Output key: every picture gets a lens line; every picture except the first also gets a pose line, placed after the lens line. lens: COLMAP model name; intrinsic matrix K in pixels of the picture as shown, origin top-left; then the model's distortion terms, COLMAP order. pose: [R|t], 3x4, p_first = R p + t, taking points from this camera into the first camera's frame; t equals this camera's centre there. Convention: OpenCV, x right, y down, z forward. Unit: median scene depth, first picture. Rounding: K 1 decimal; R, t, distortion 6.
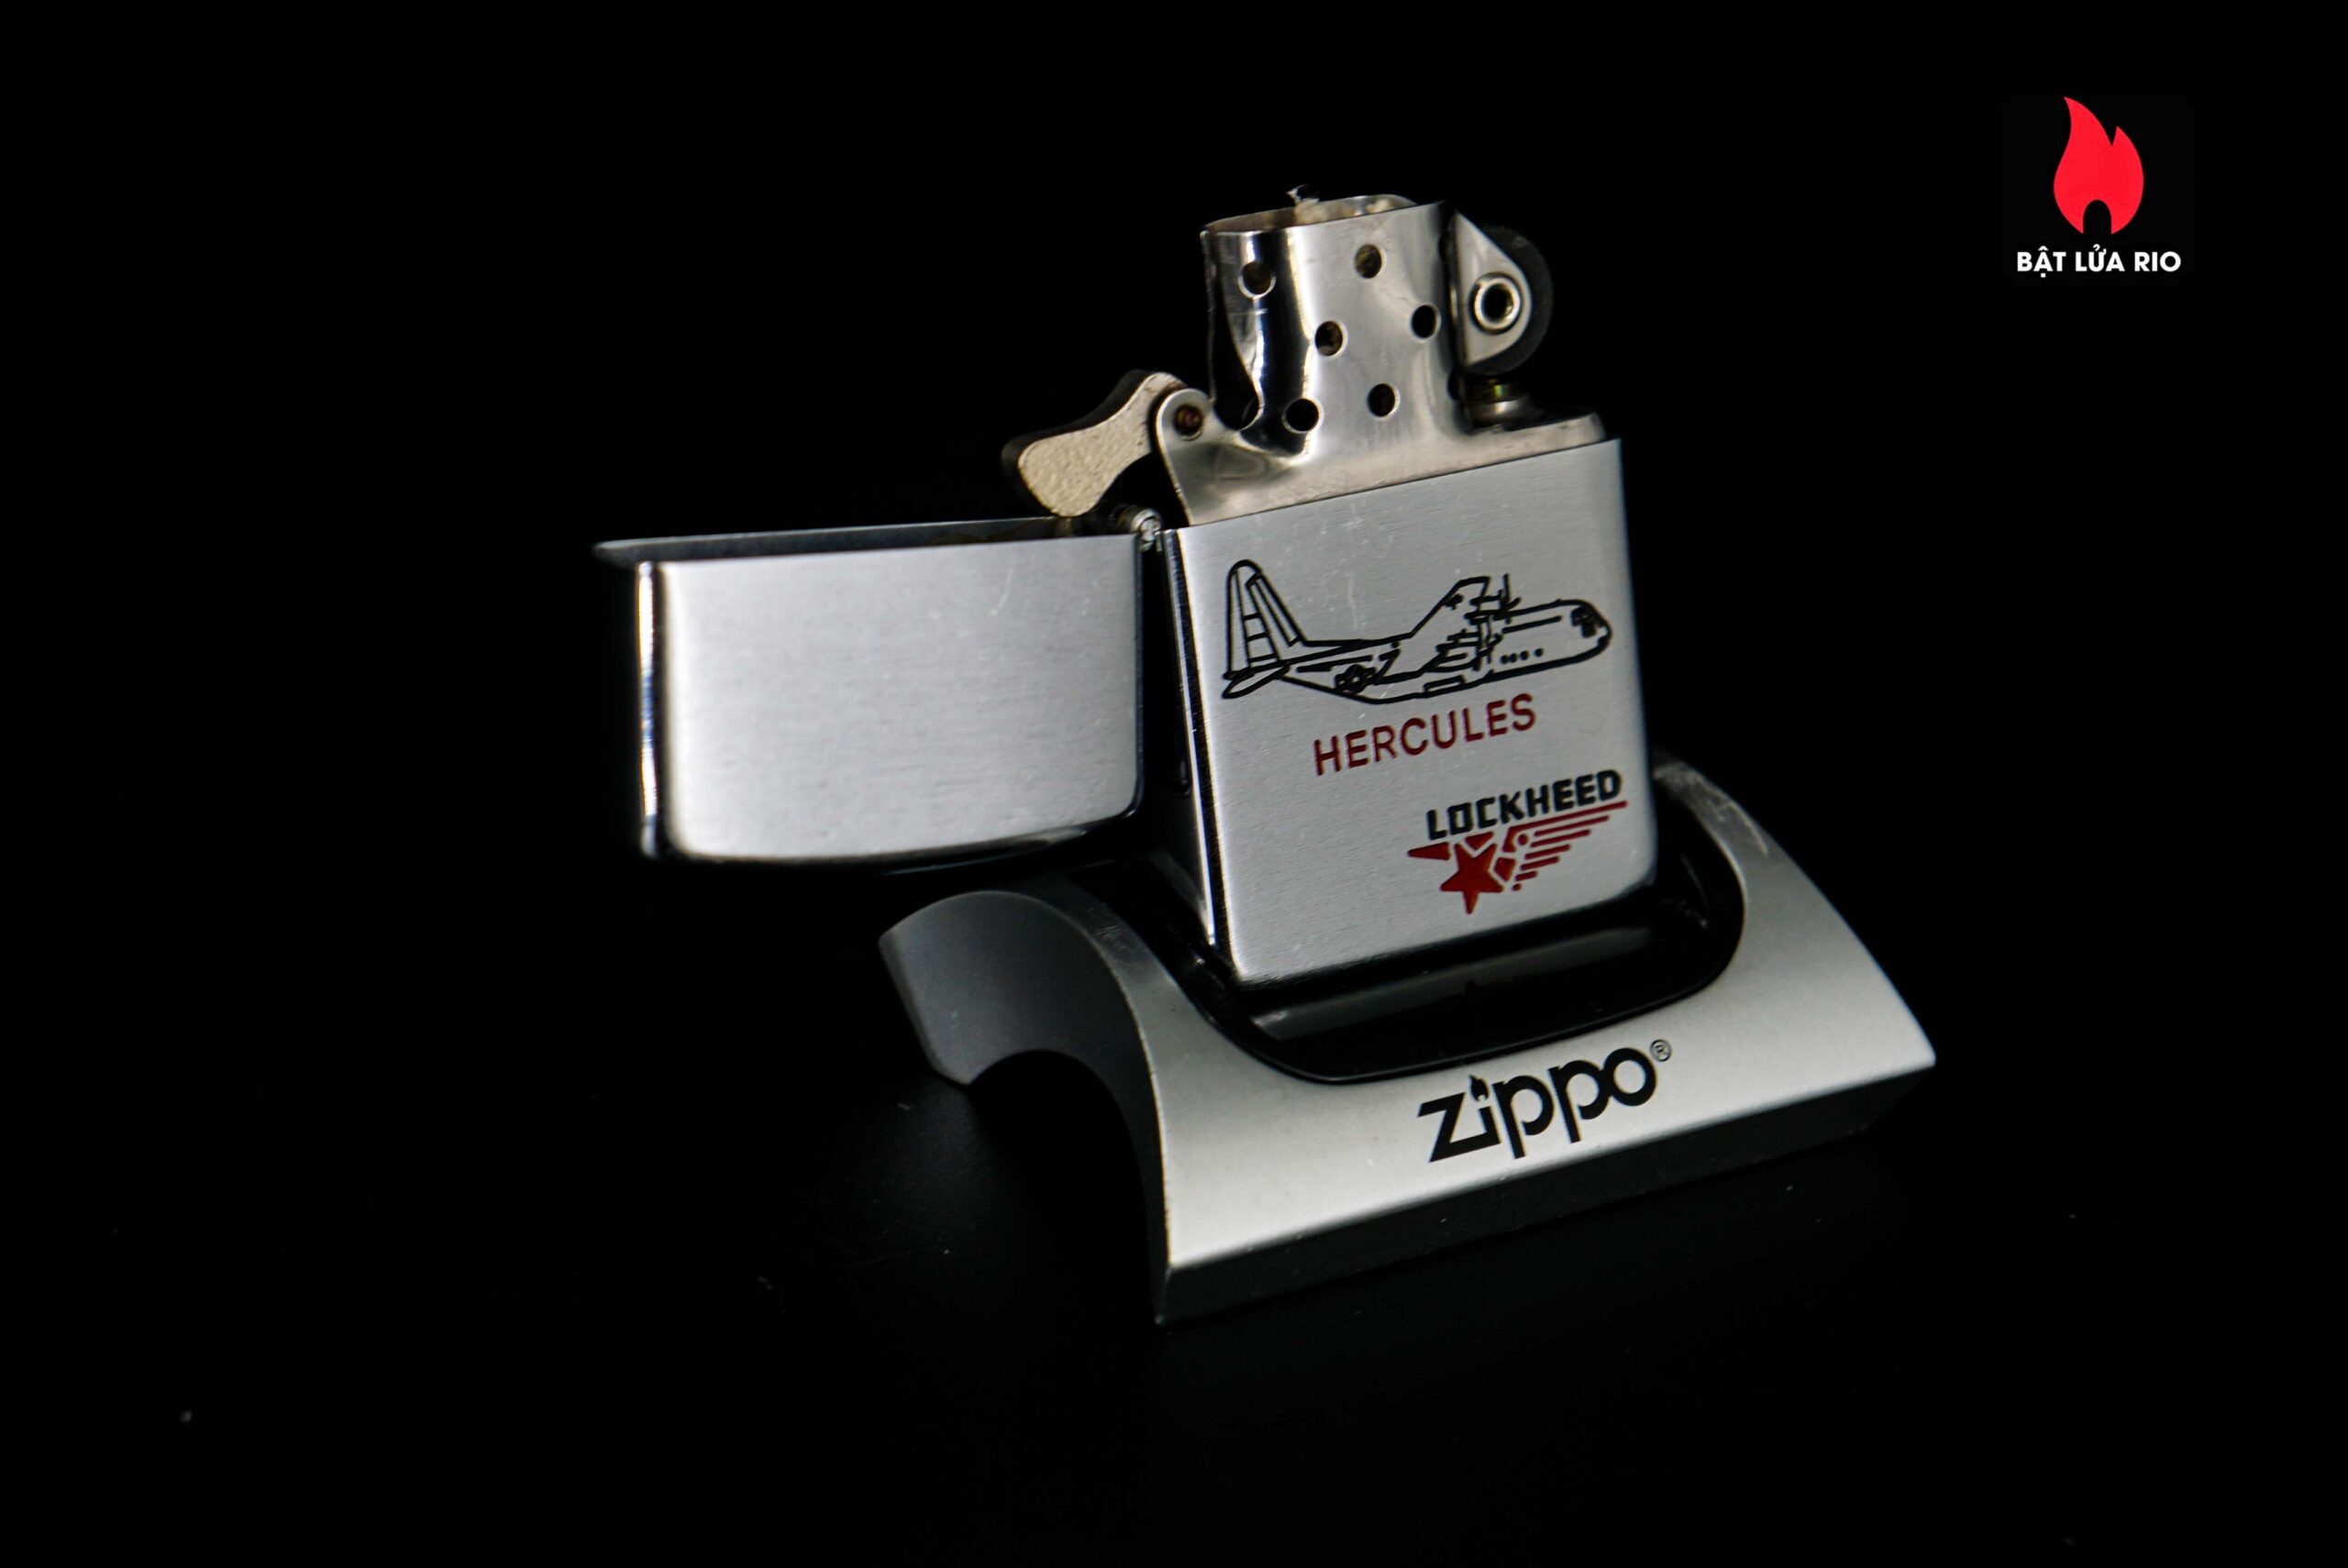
lens RADIAL K [[5582.2, 0, 1172.2], [0, 5582.2, 852.9], [0, 0, 1]] dist [0.314187, -0.006608]
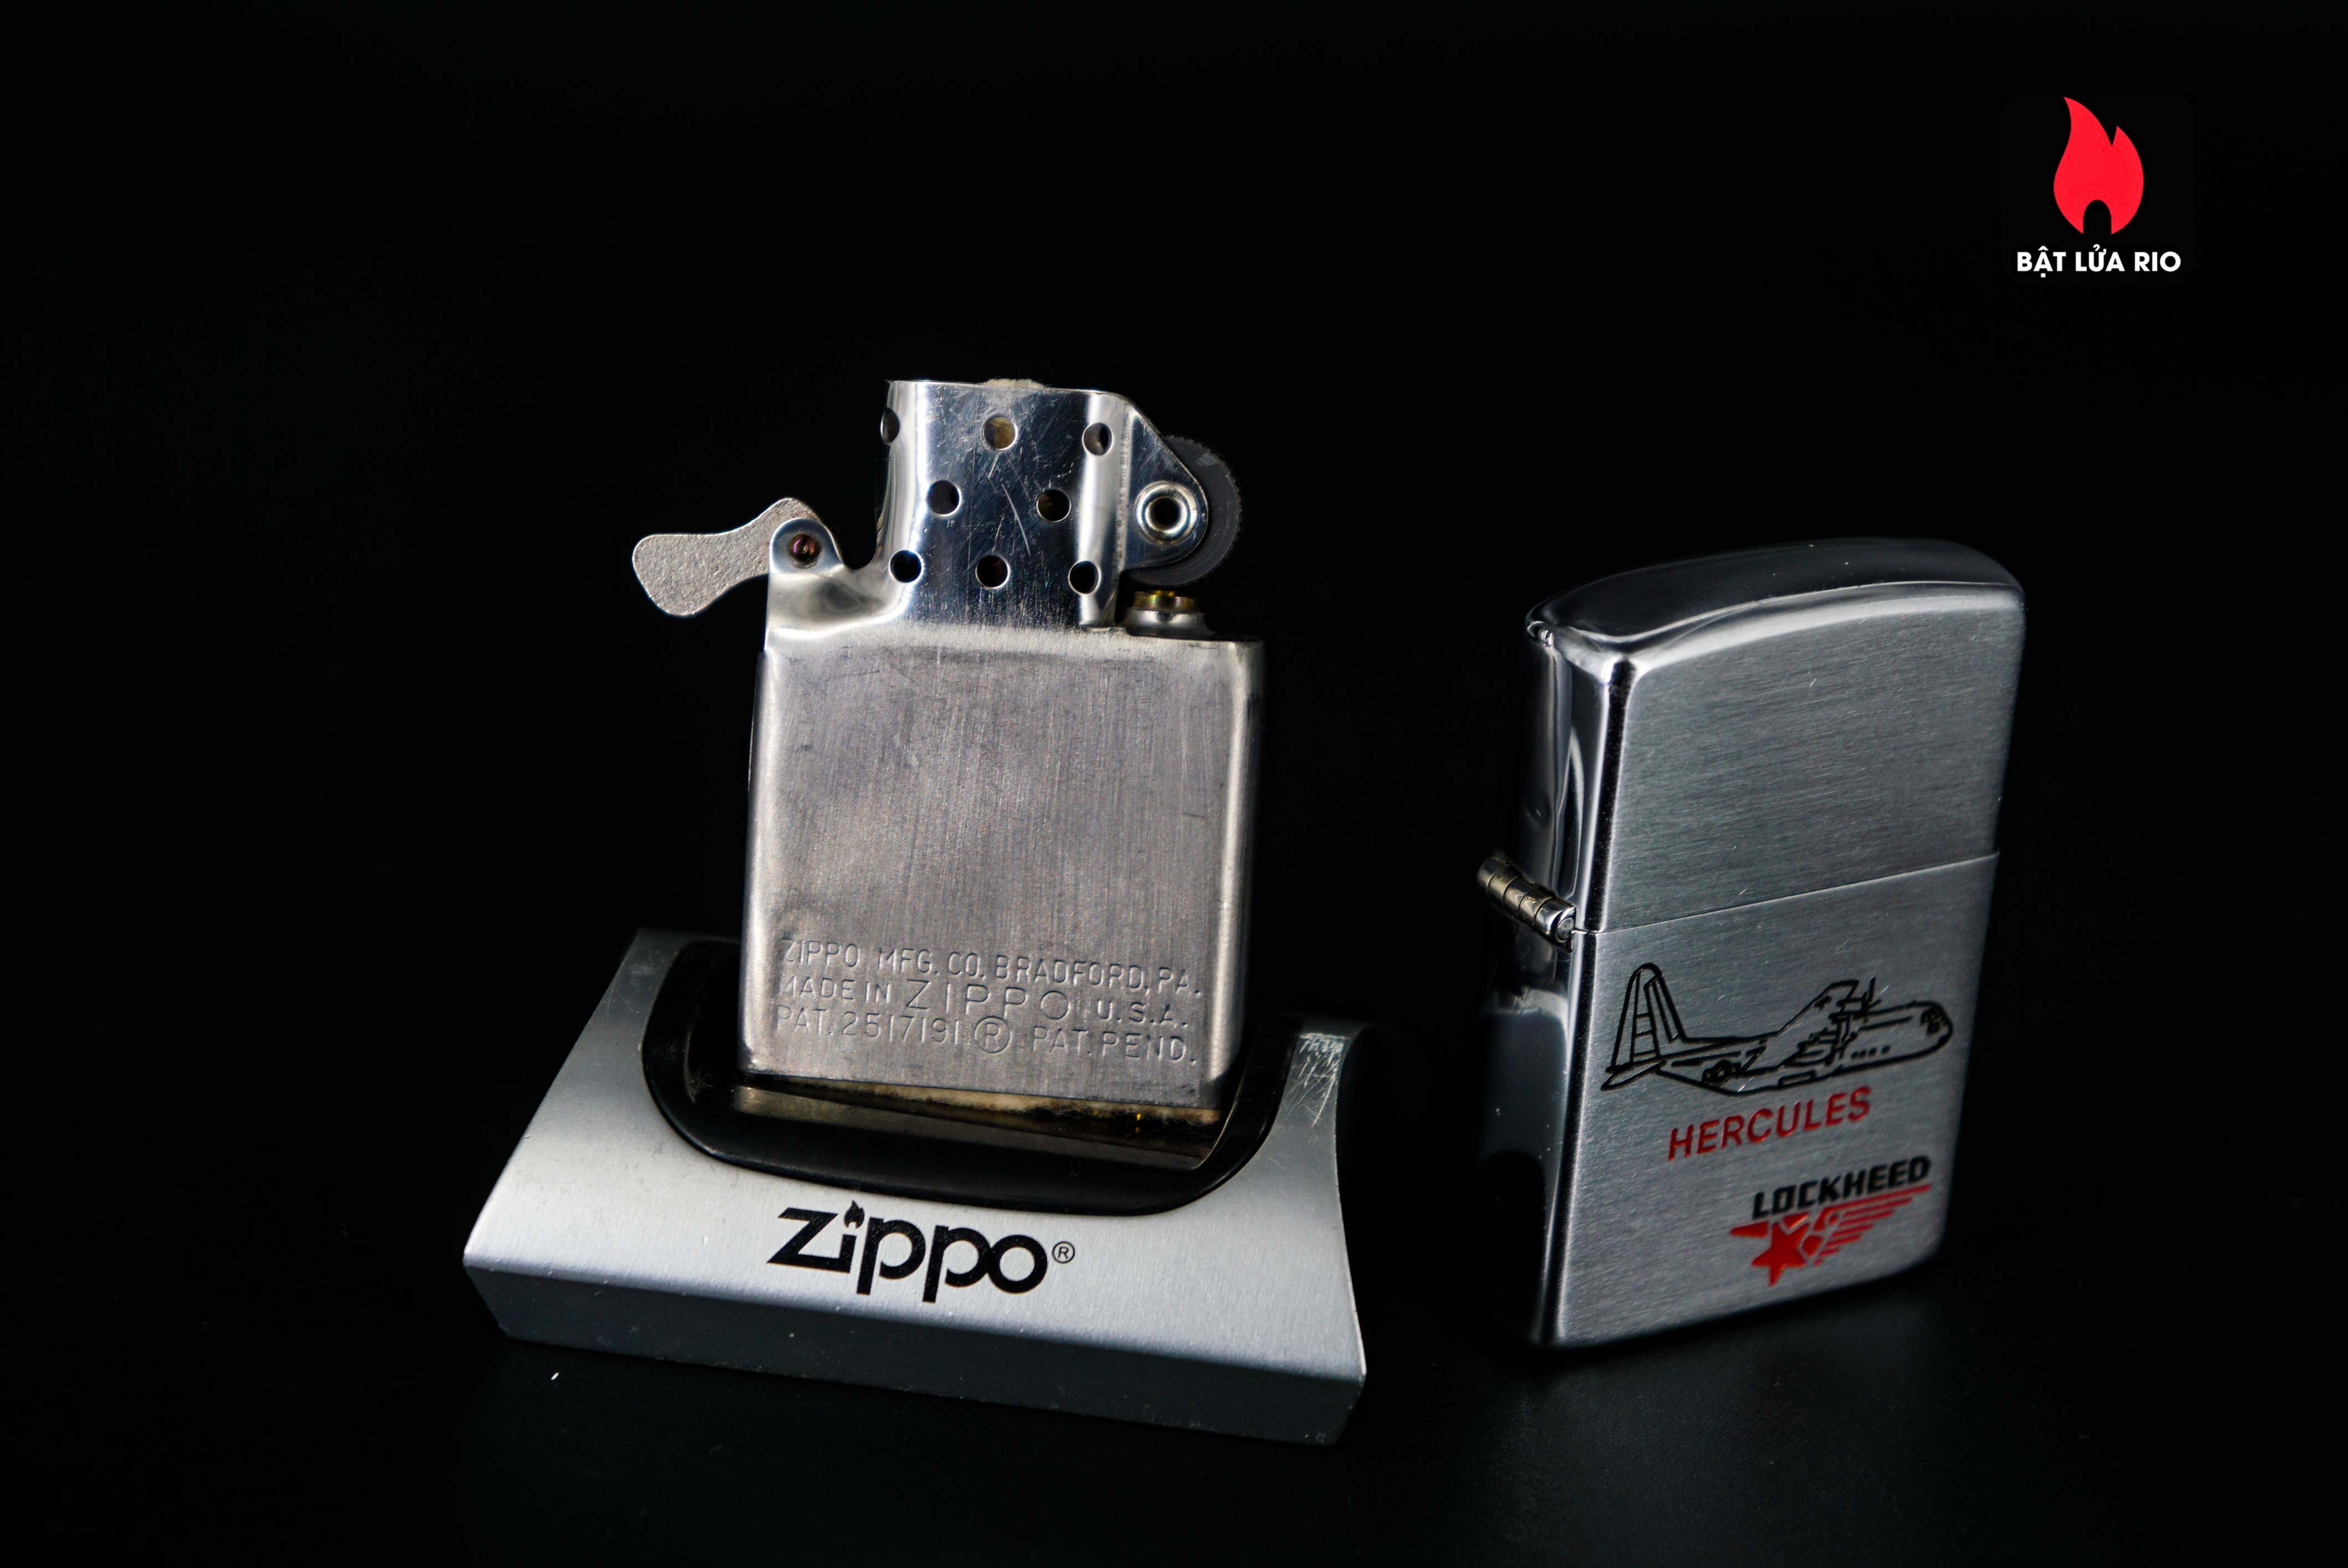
lens RADIAL K [[5582.4, 0, 1172.2], [0, 5582.4, 852.9], [0, 0, 1]] dist [0.314187, -0.006608]
pose [[0.980482, 0.137120, 0.140900, -0.210708], [-0.159407, 0.973918, 0.161473, -0.215535], [-0.115083, -0.180782, 0.976767, 0.027936]]
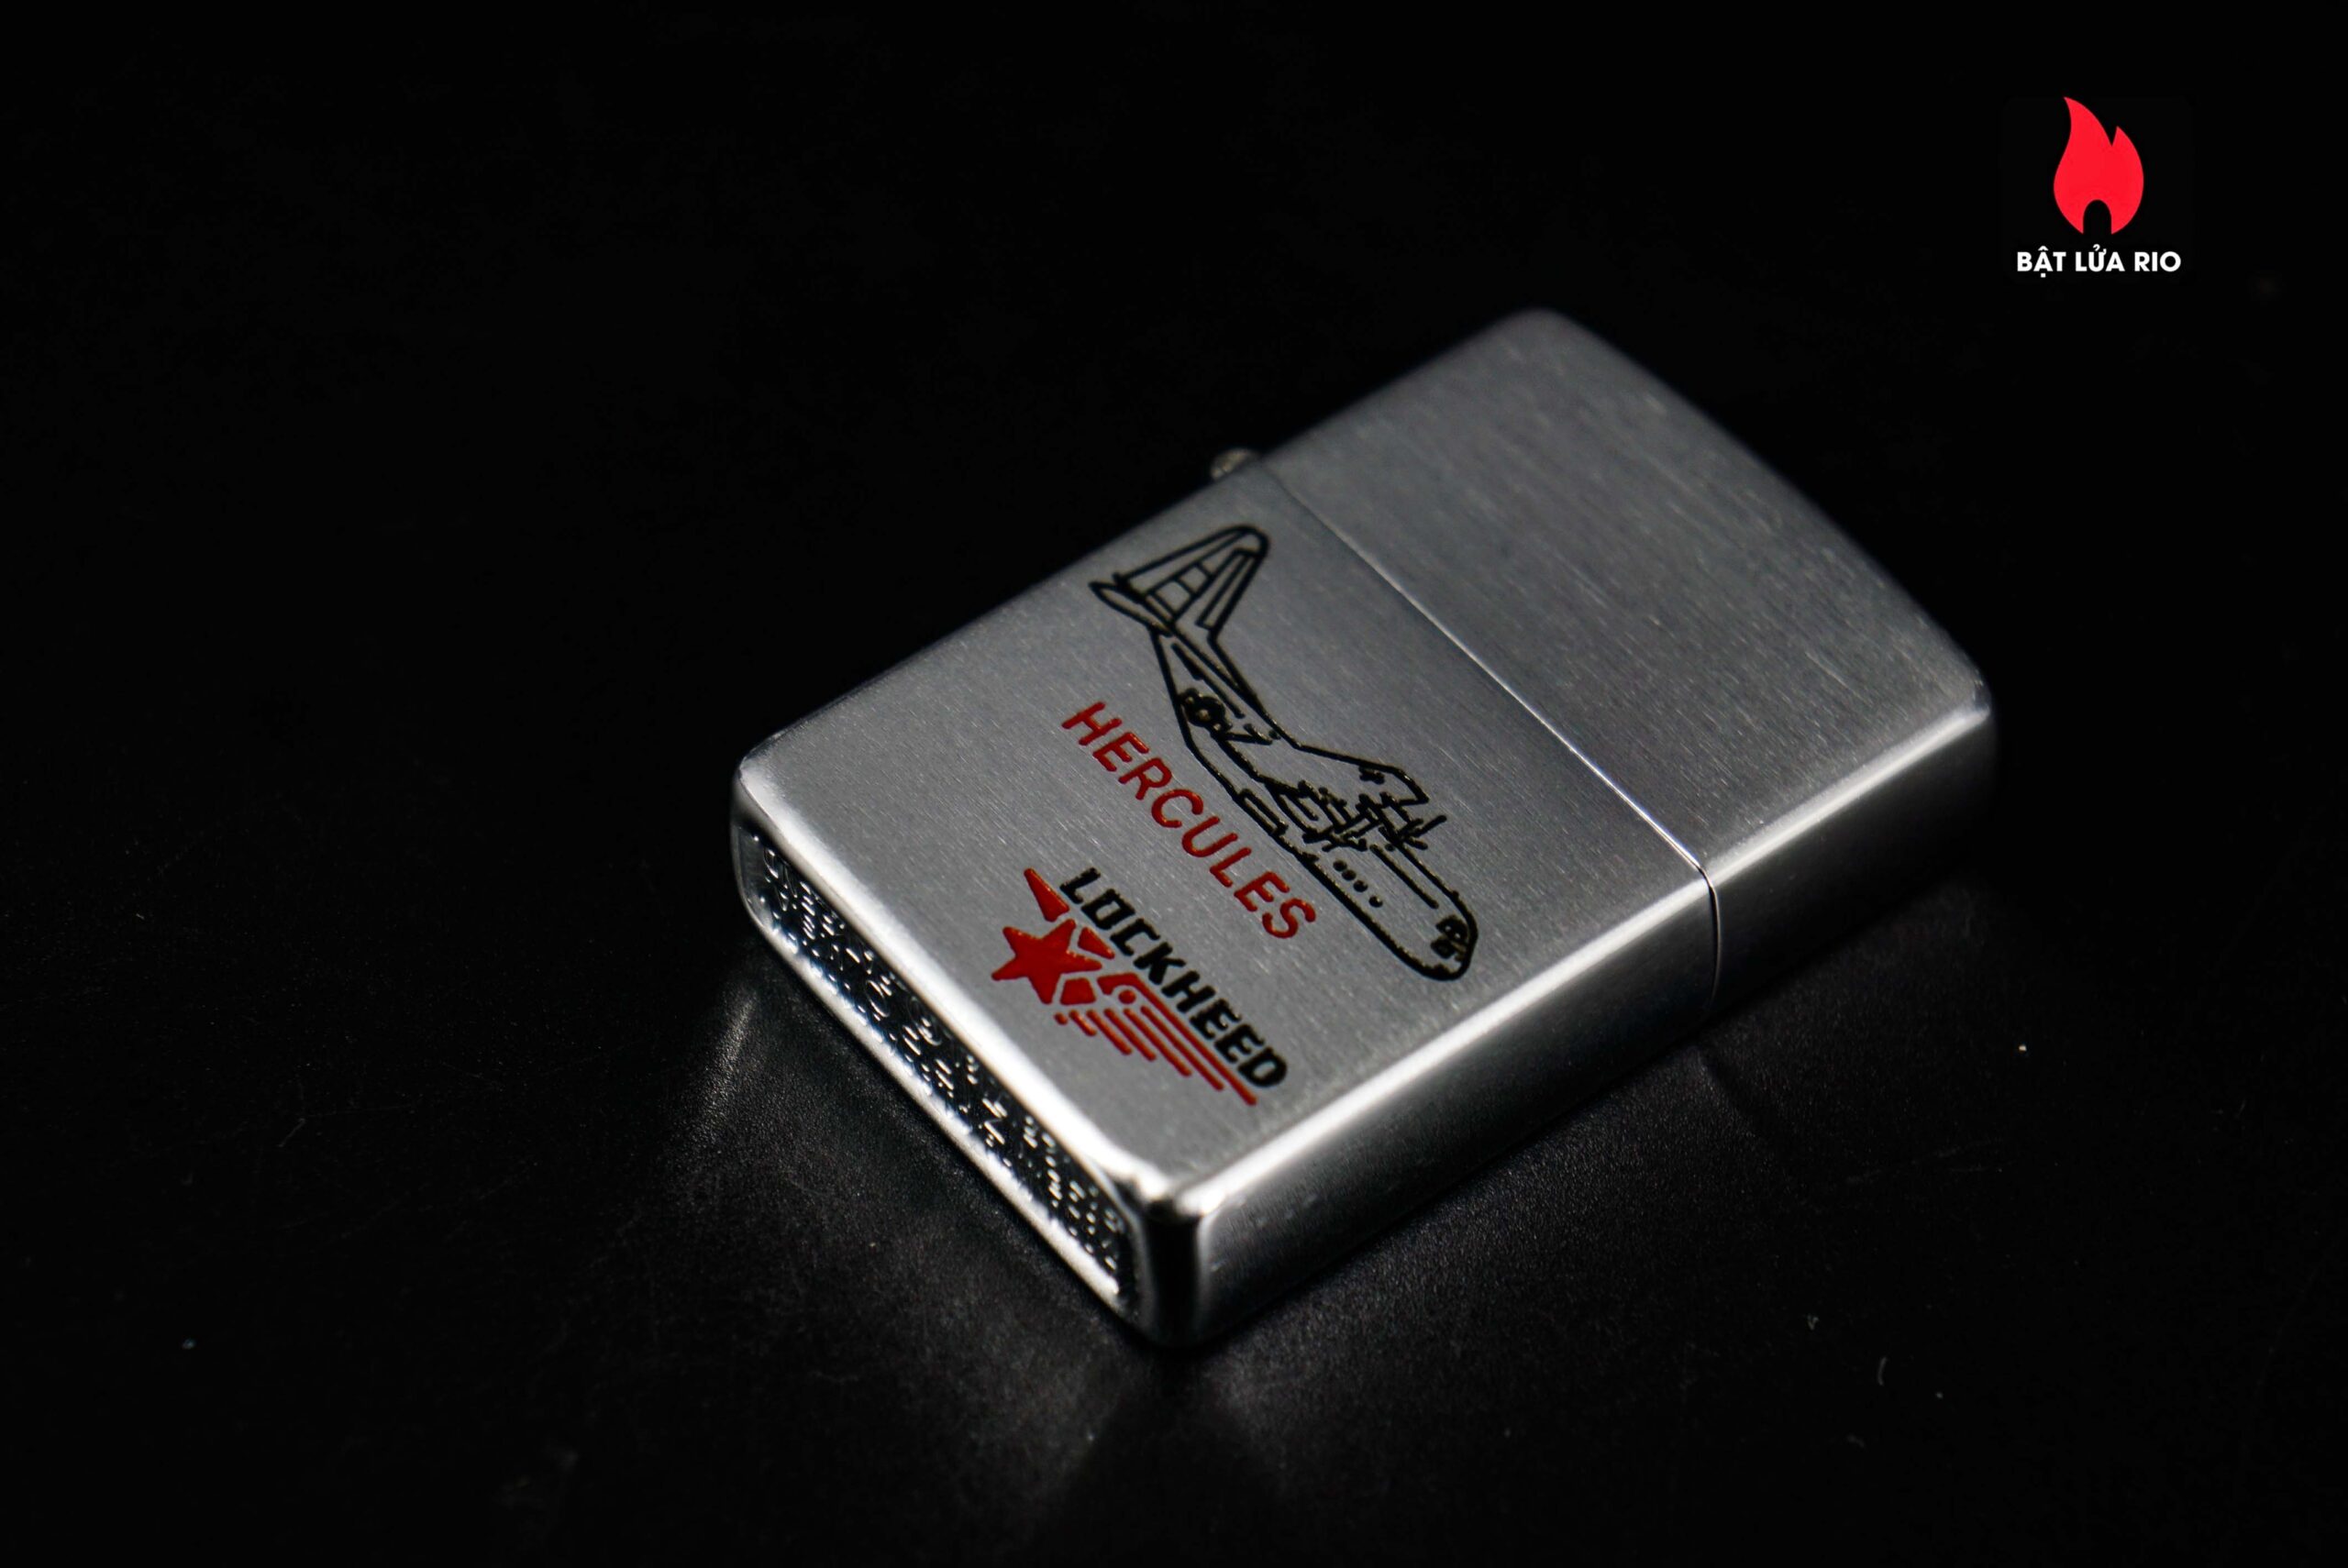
lens RADIAL K [[5582.2, 0, 1172.2], [0, 5582.2, 852.9], [0, 0, 1]] dist [0.314187, -0.006608]
pose [[0.446253, 0.294336, -0.845118, 0.637792], [-0.890759, 0.236910, -0.387842, 0.253330], [0.086061, 0.925872, 0.367905, 0.743991]]
